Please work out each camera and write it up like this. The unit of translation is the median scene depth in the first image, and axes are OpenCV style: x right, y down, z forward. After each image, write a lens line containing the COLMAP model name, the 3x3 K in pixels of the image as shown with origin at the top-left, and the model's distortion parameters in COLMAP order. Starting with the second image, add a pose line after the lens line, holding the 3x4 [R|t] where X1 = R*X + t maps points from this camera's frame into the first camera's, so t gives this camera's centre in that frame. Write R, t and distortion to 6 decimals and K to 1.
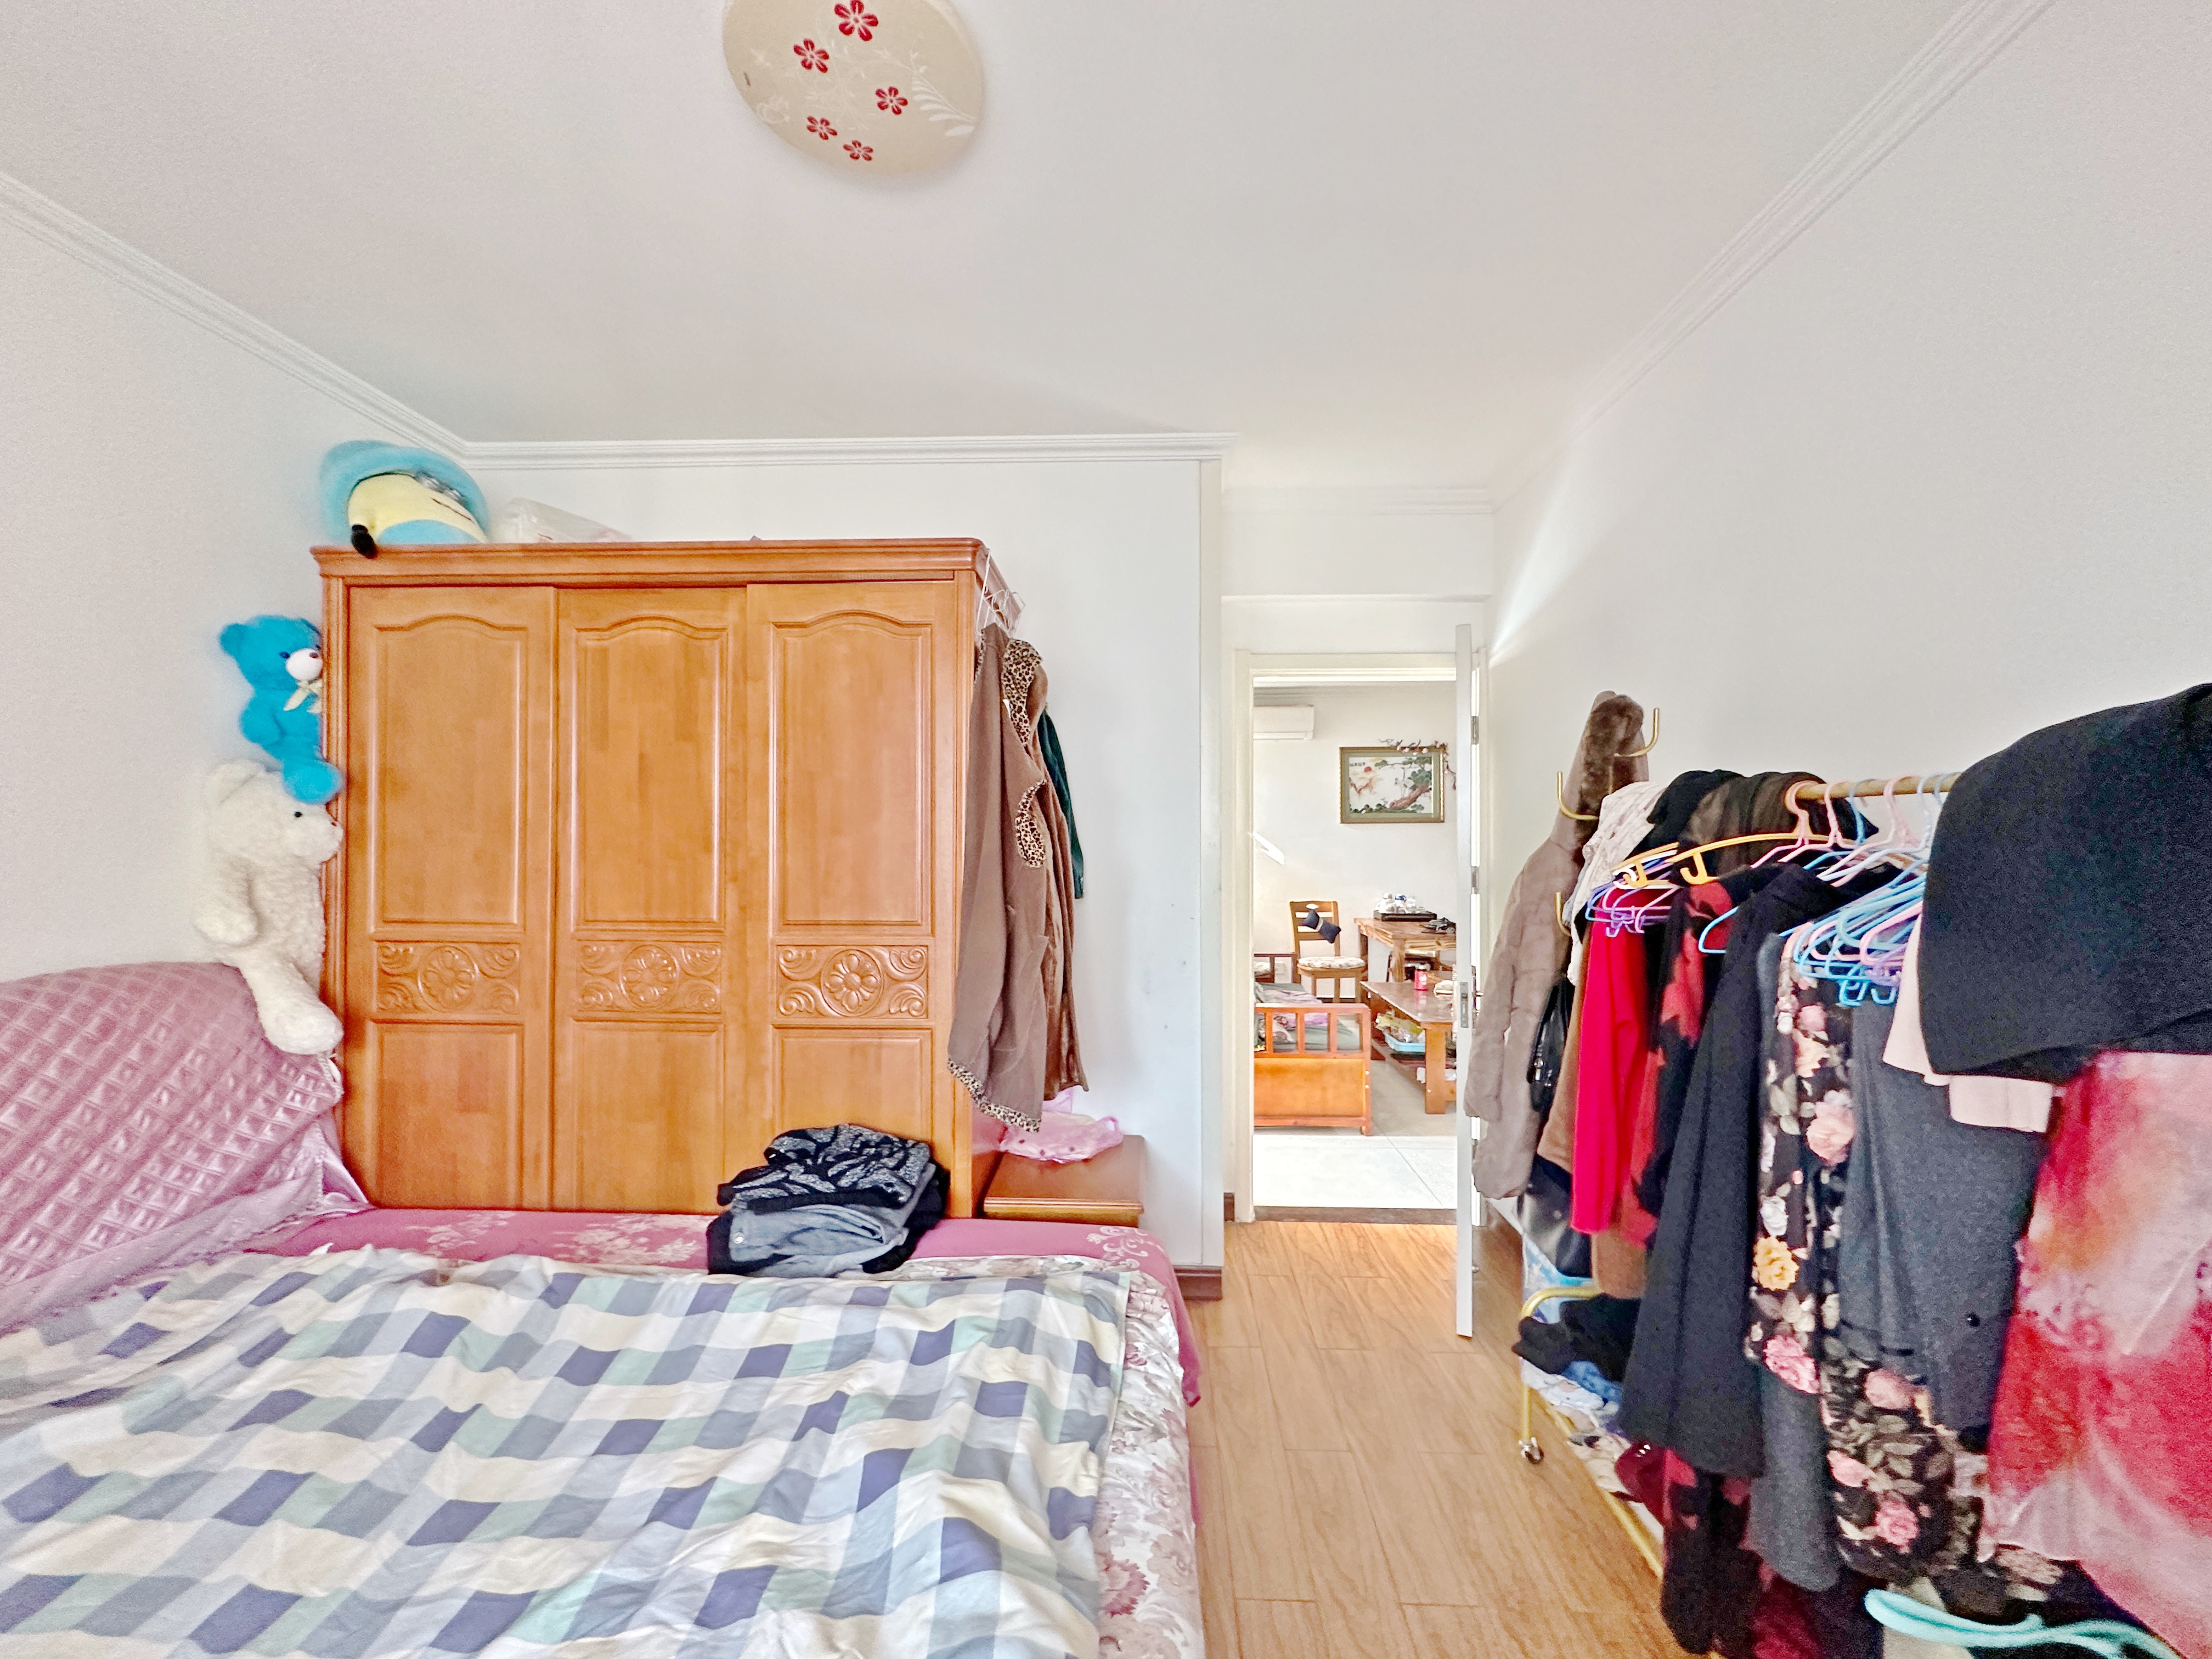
lens RADIAL K [[885.1, 0, 1103.2], [0, 885.1, 826.5], [0, 0, 1]] dist [0.000037, 0.000000]
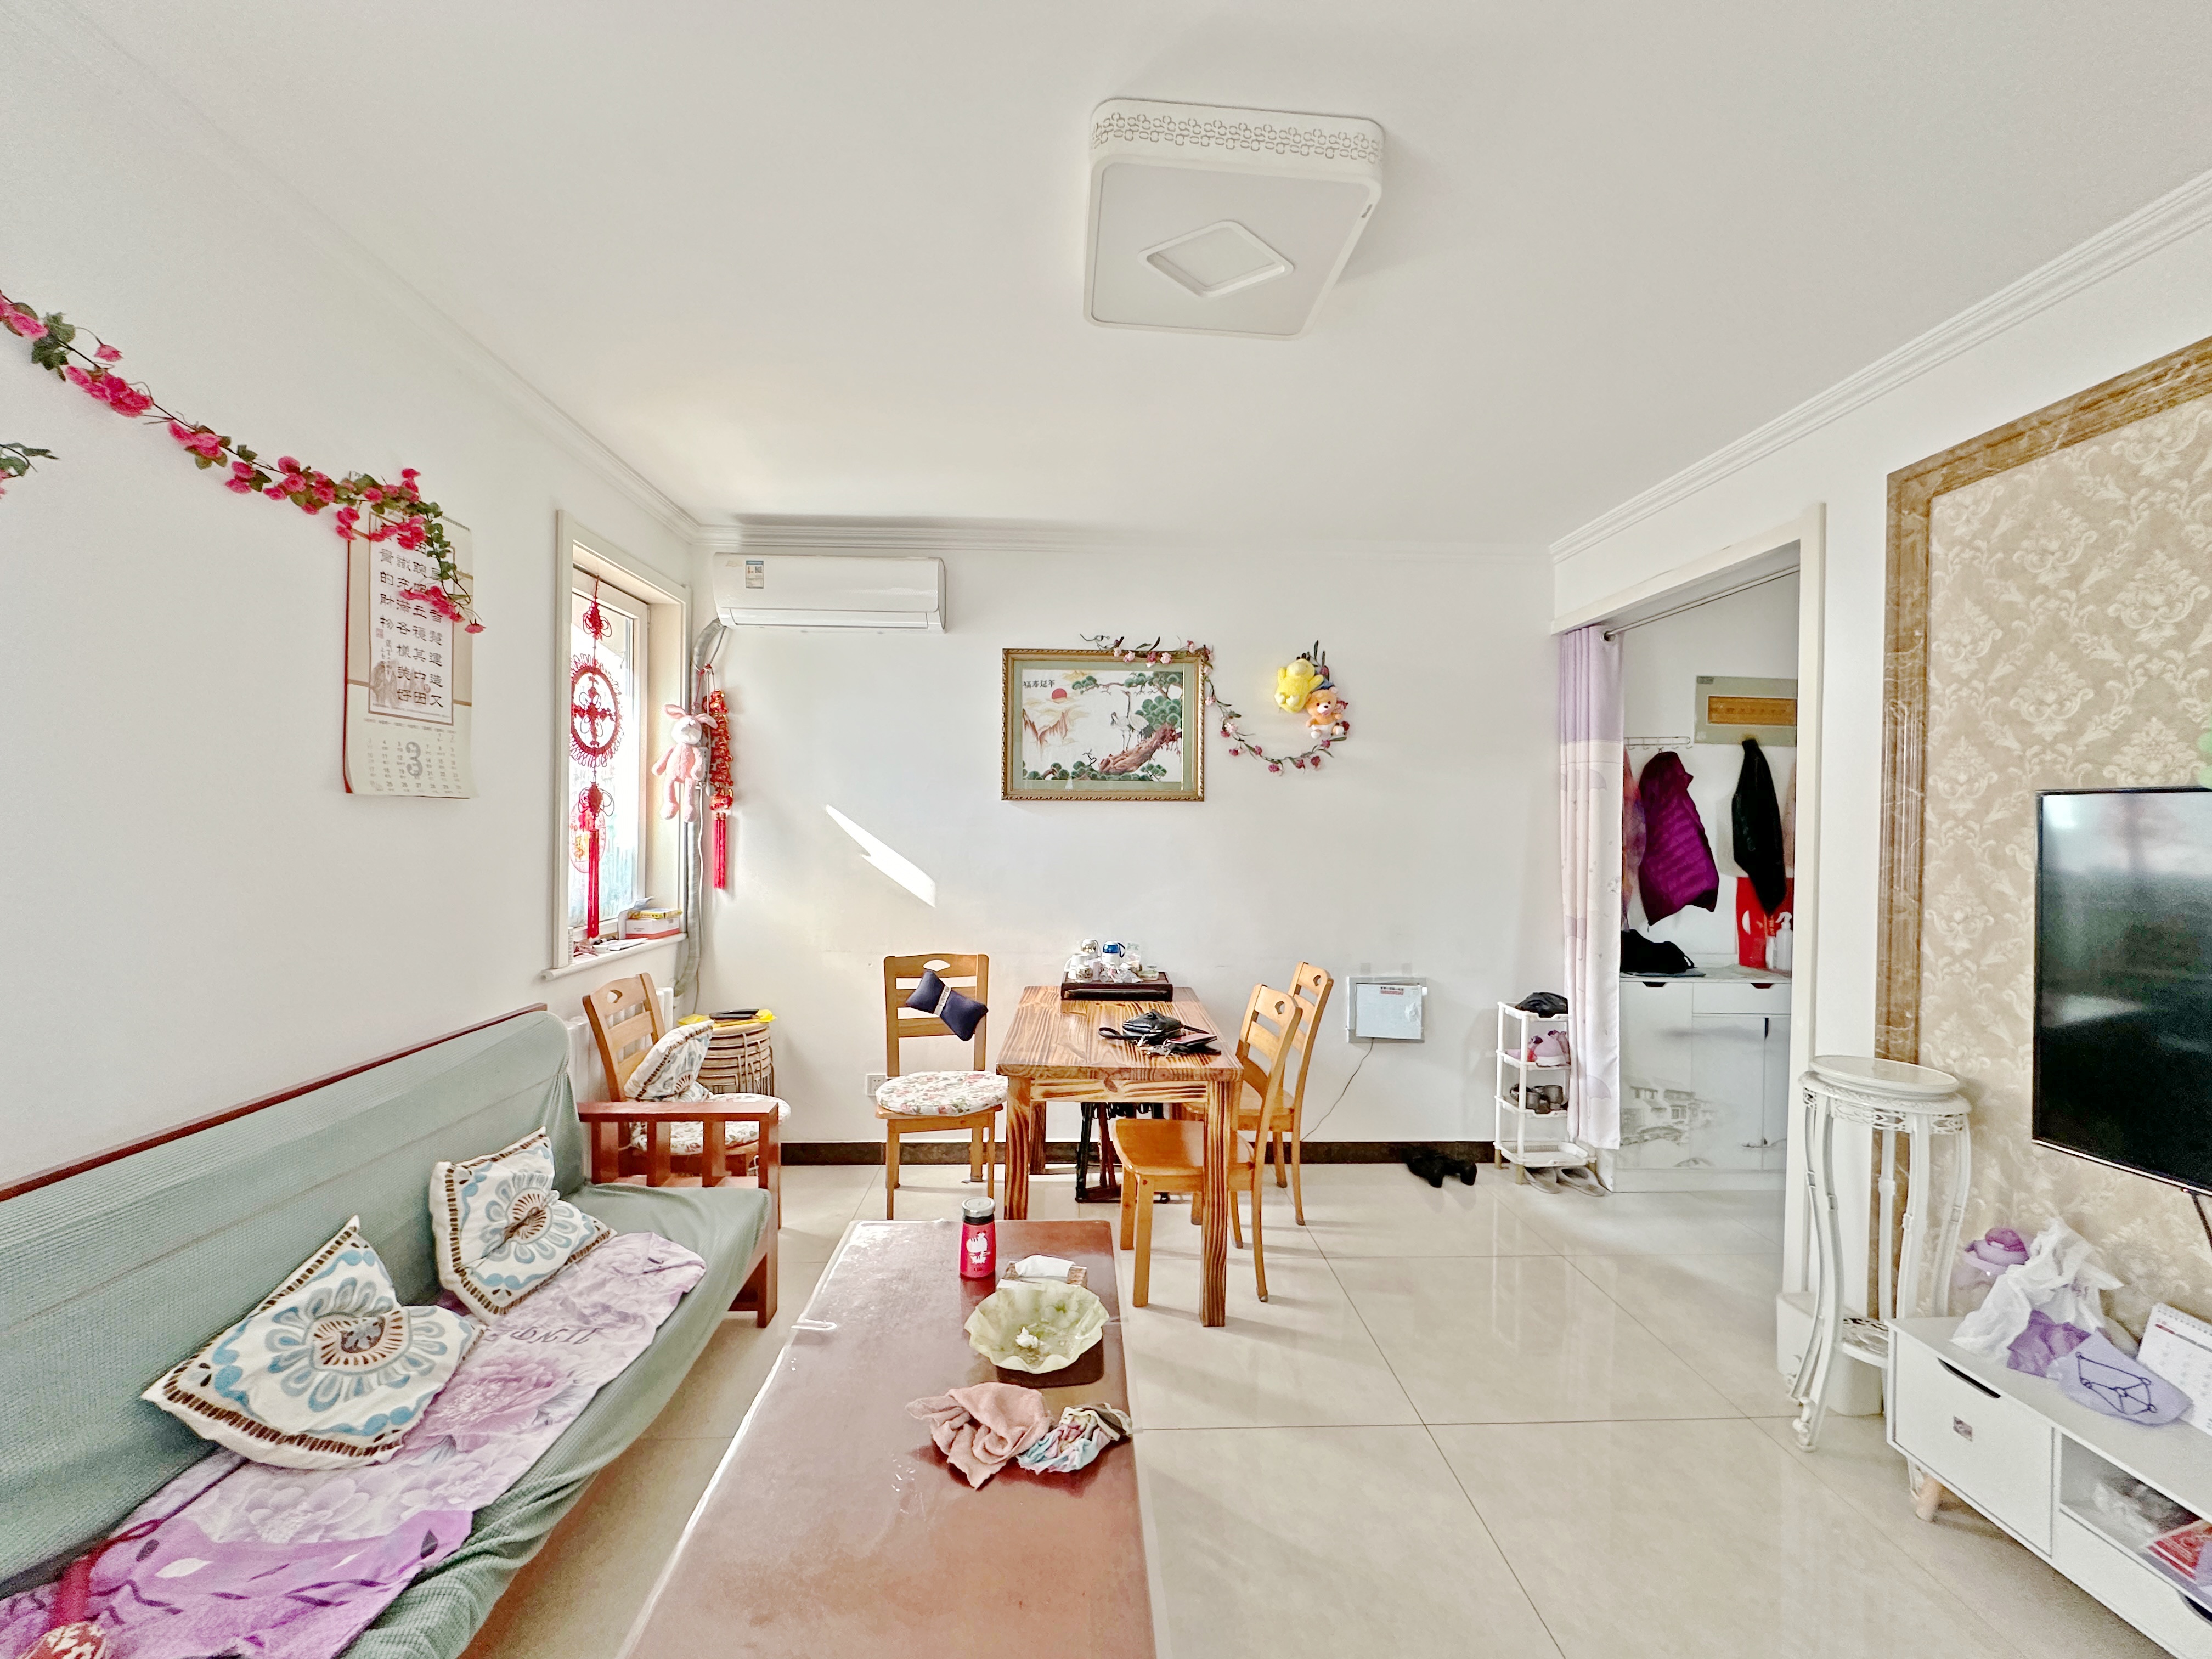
lens RADIAL K [[885.1, 0, 1108.1], [0, 885.1, 832.3], [0, 0, 1]] dist [0.000037, 0.000000]
pose [[0.996503, 0.011569, 0.082755, 0.287217], [-0.013087, 0.999755, 0.017824, 0.005375], [-0.082529, -0.018845, 0.996410, 0.491358]]
